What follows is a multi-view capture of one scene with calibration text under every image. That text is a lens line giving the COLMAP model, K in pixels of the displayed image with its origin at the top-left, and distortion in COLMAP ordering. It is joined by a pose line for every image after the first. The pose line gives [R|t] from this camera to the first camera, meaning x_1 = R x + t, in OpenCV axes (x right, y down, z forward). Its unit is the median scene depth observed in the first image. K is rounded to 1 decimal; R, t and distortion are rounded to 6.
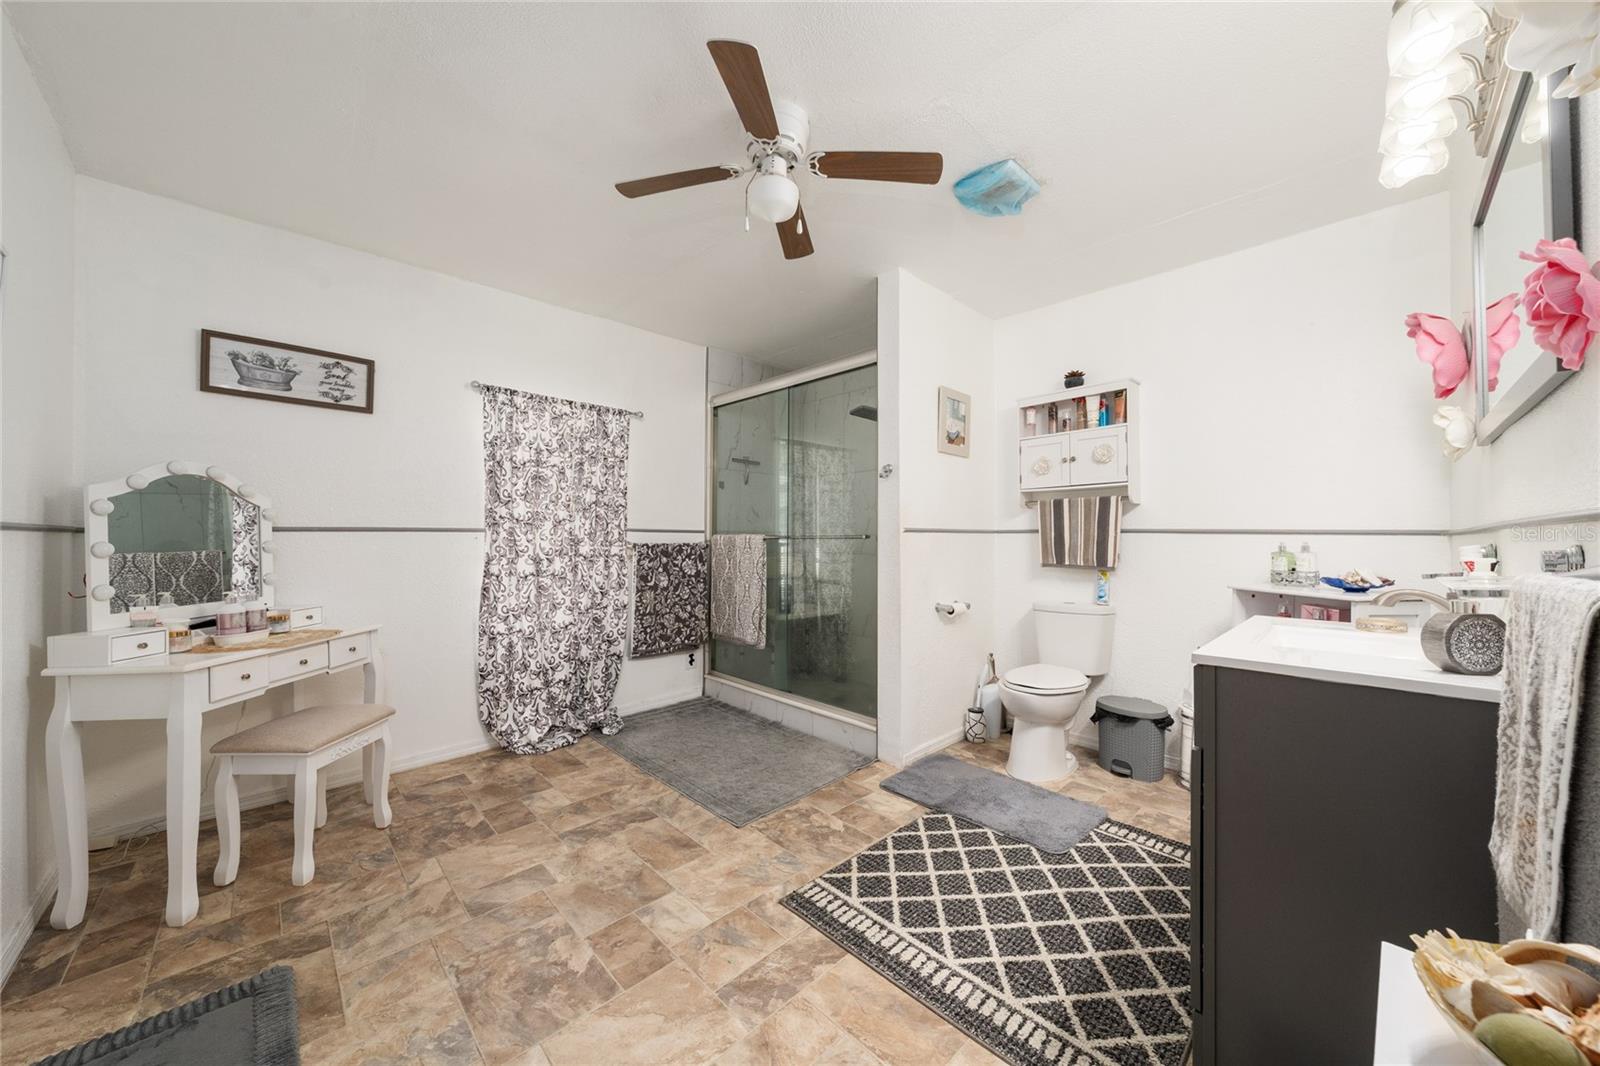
lens RADIAL K [[556.2, 0, 791.9], [0, 556.2, 531.1], [0, 0, 1]] dist [-0.017228, 0.003180]
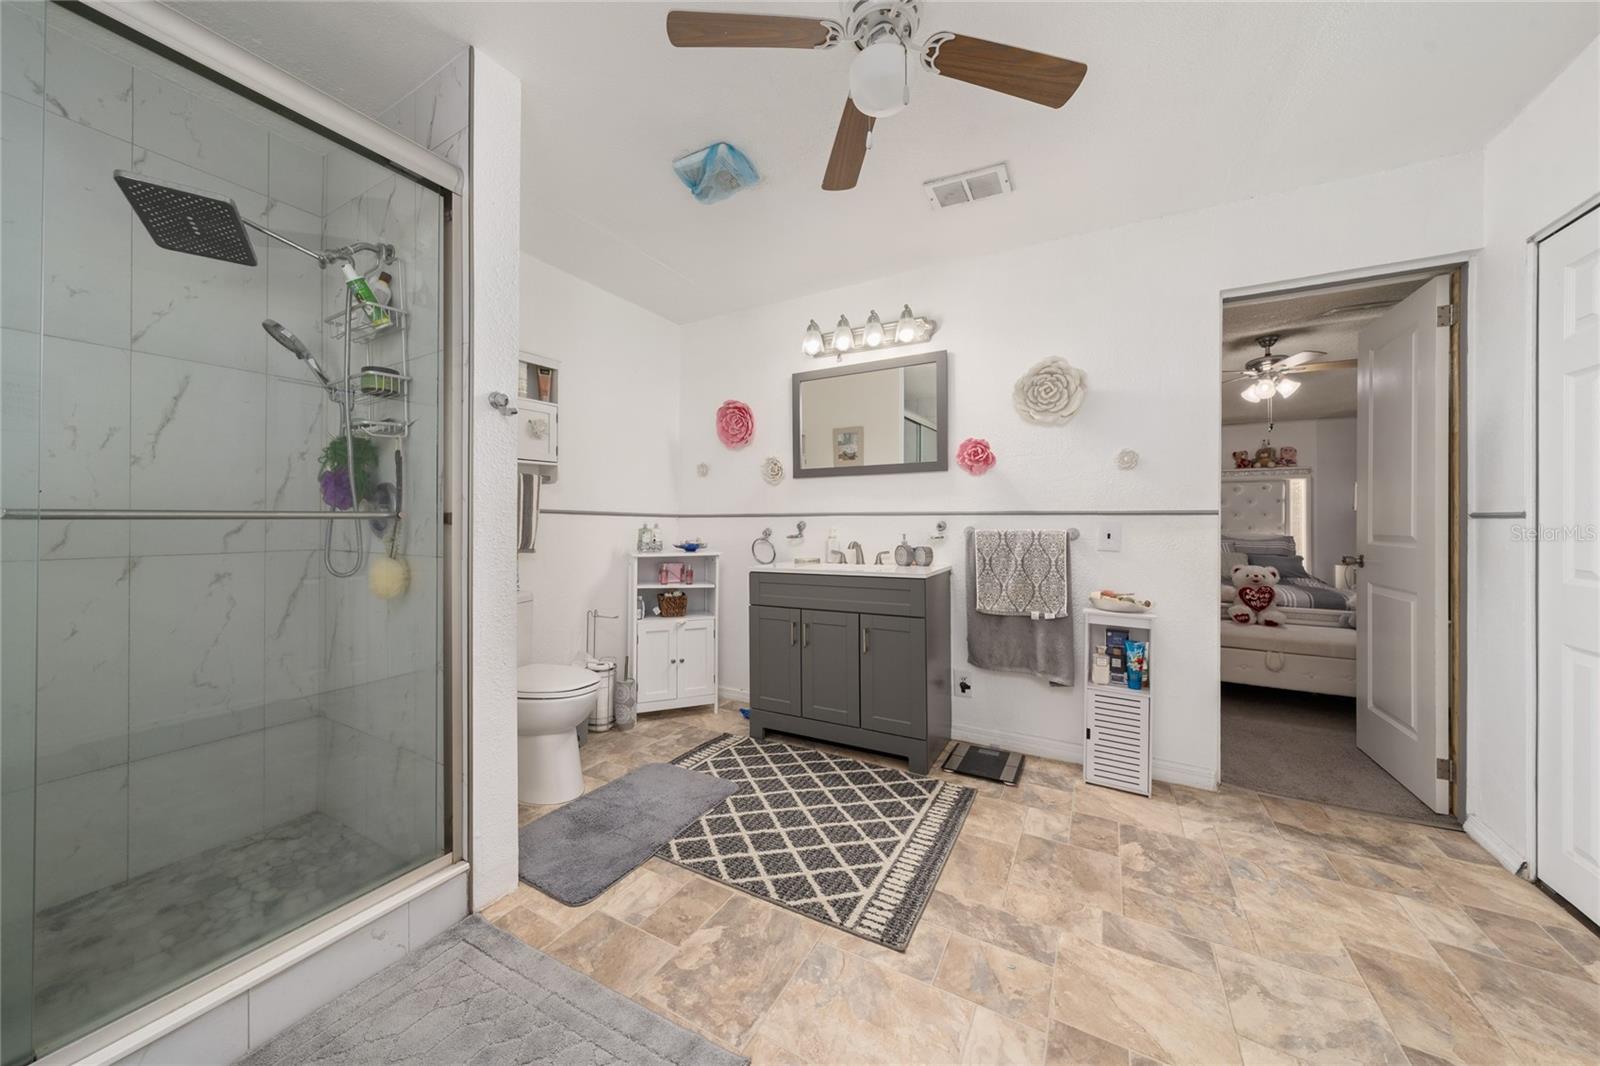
lens RADIAL K [[556.2, 0, 787.6], [0, 556.2, 525.3], [0, 0, 1]] dist [-0.017228, 0.003180]
pose [[-0.296012, -0.012428, 0.955103, -0.723788], [-0.014664, 0.999857, 0.008465, 0.015681], [-0.955072, -0.011500, -0.296152, 1.349496]]
